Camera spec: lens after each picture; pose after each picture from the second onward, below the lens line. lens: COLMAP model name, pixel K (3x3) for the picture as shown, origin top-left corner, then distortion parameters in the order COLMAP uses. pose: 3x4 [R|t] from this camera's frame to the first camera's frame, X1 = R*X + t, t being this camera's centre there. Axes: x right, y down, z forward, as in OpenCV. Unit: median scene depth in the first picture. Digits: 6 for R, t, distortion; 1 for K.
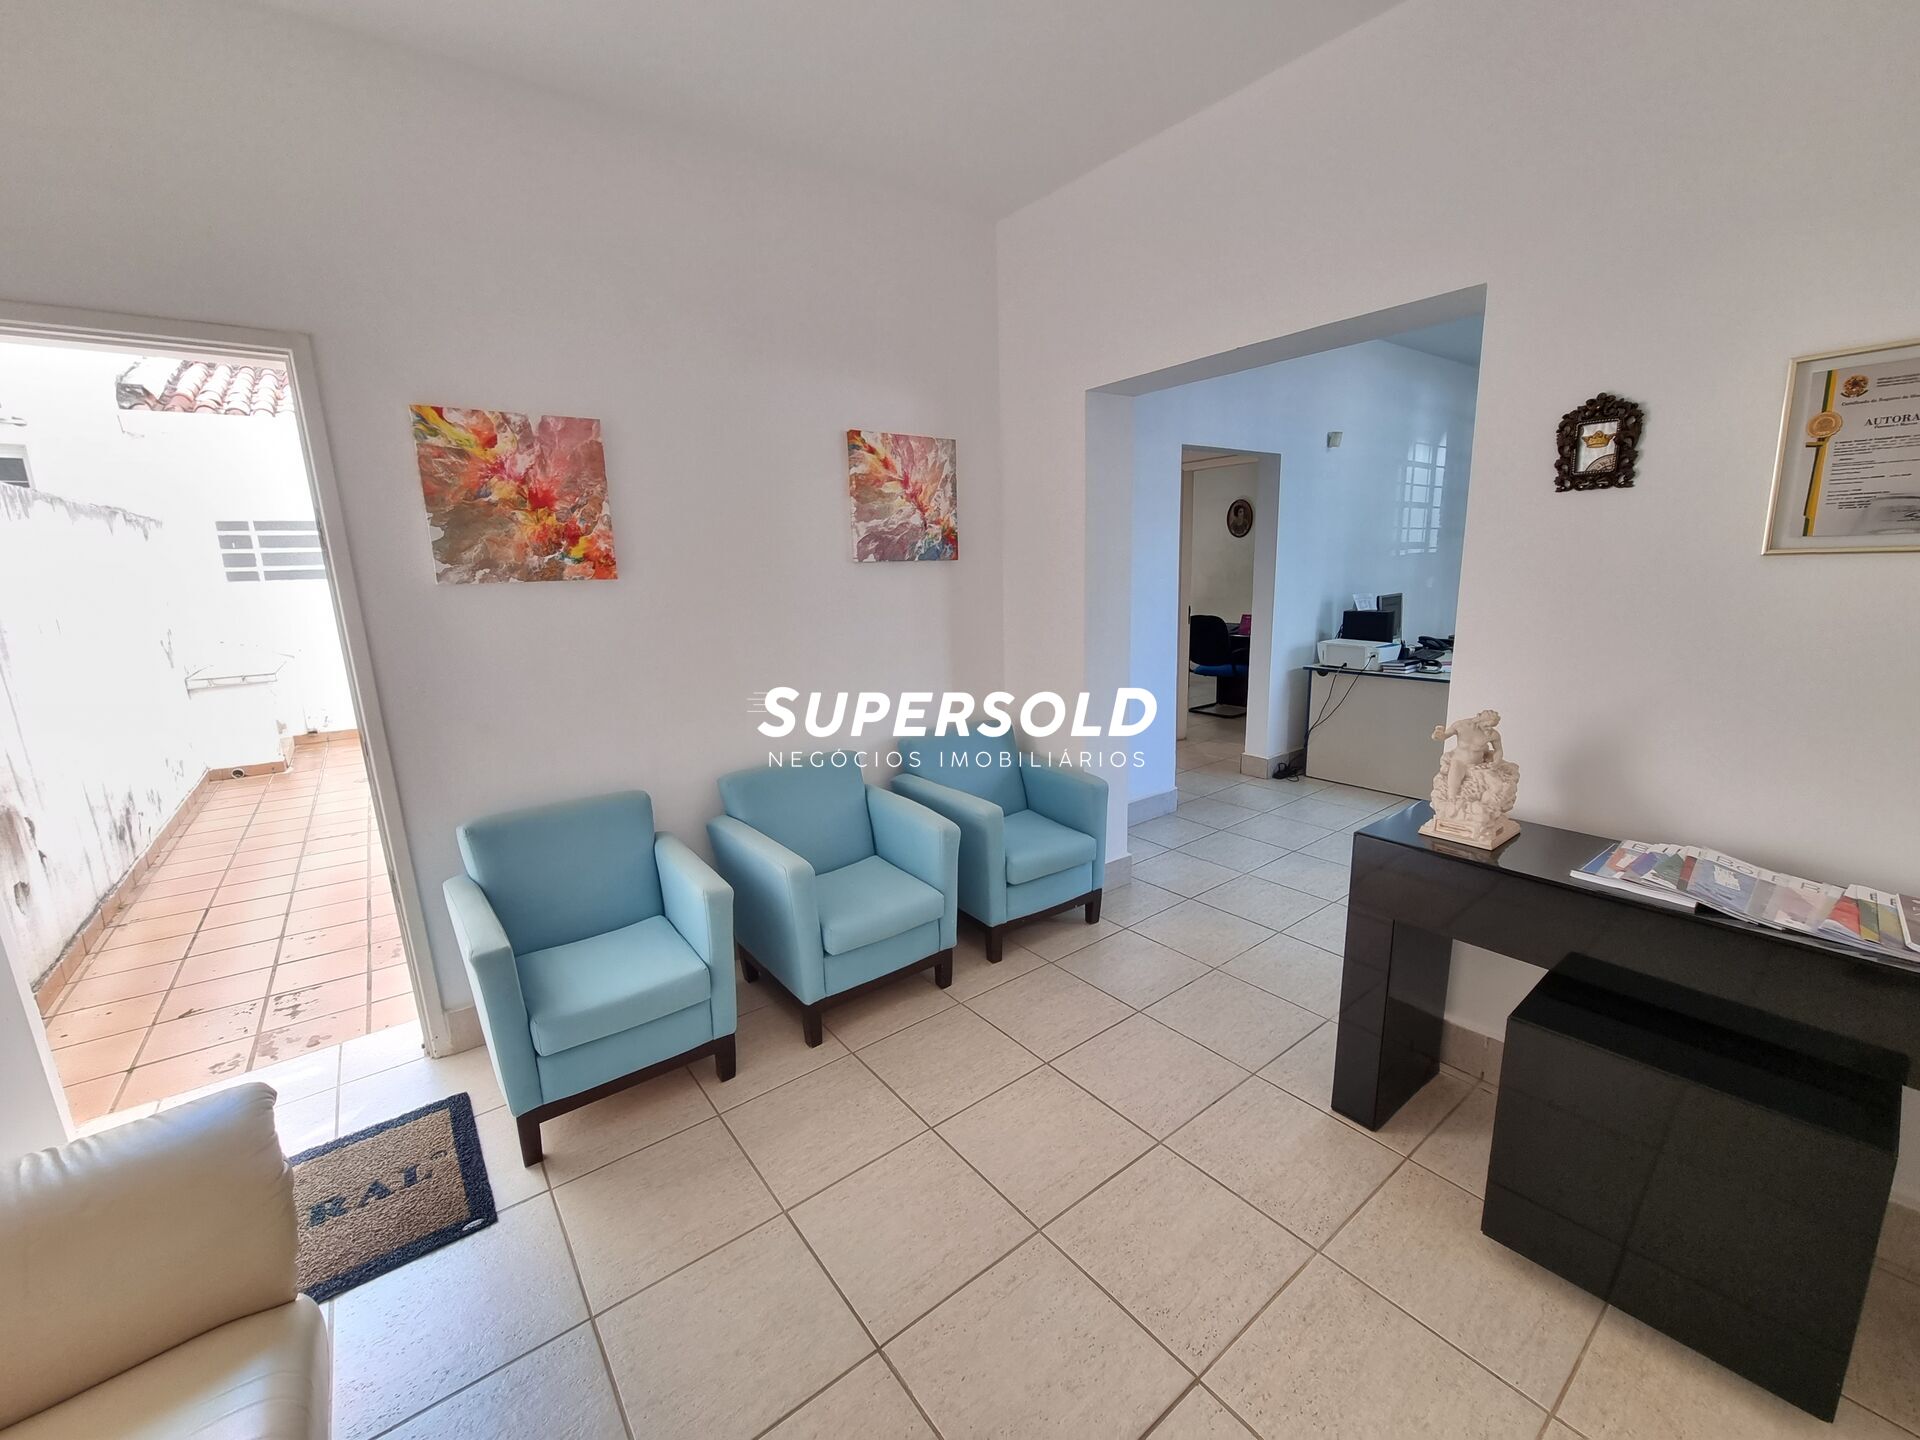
lens RADIAL K [[783.5, 0, 968.3], [0, 783.5, 718.4], [0, 0, 1]] dist [-0.001506, -0.000472]
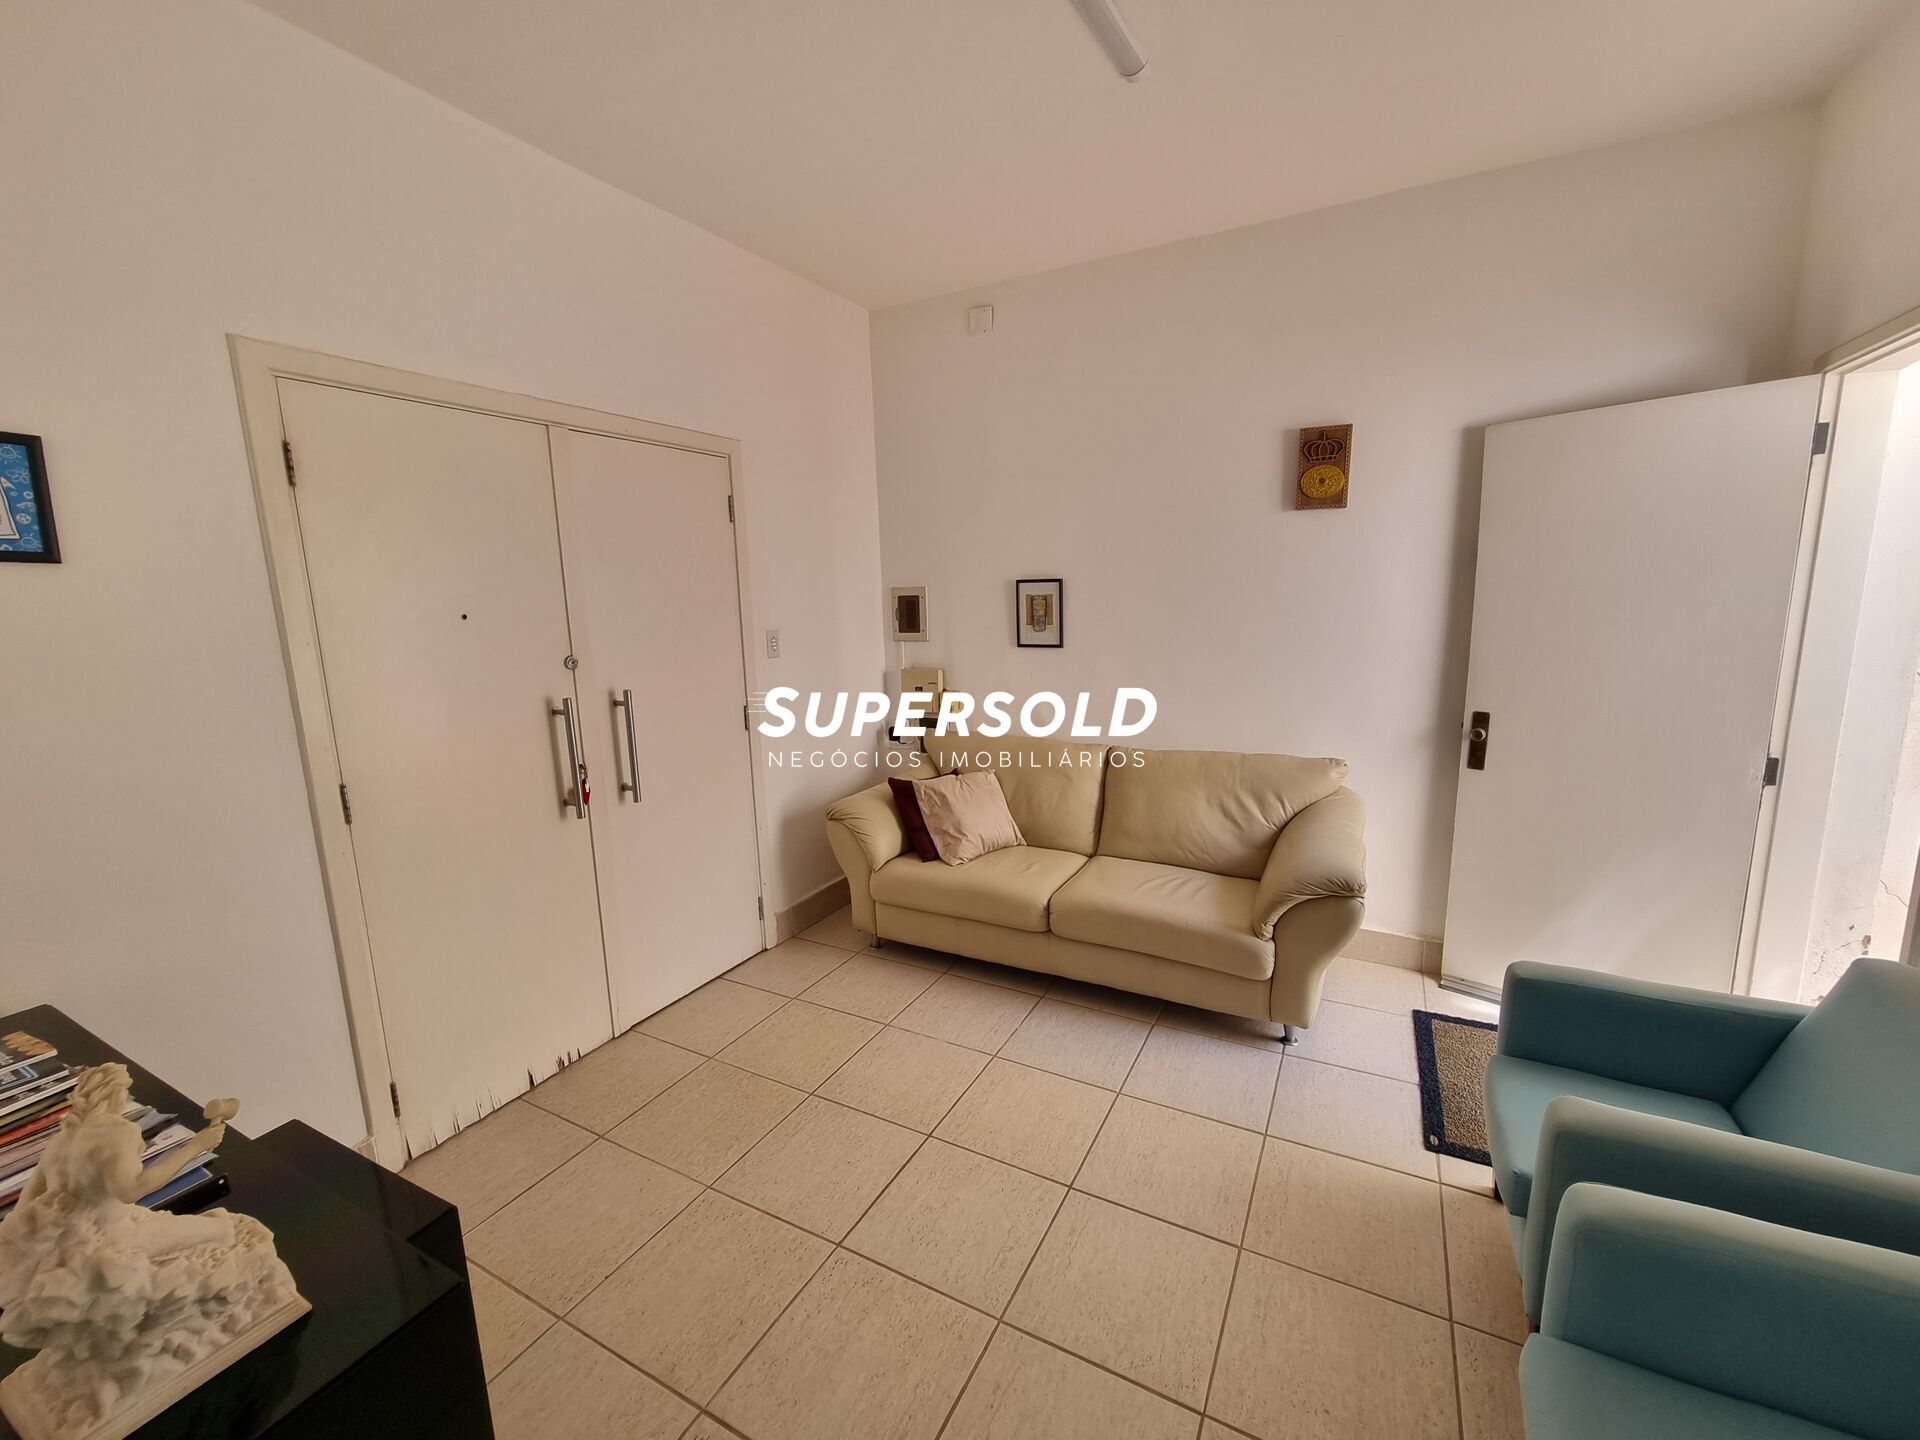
lens RADIAL K [[783.5, 0, 968.3], [0, 783.5, 718.4], [0, 0, 1]] dist [-0.001506, -0.000472]
pose [[-0.910605, 0.117272, -0.396291, 0.451581], [-0.033405, 0.934872, 0.353410, -0.387076], [0.411926, 0.335055, -0.847381, 1.680349]]
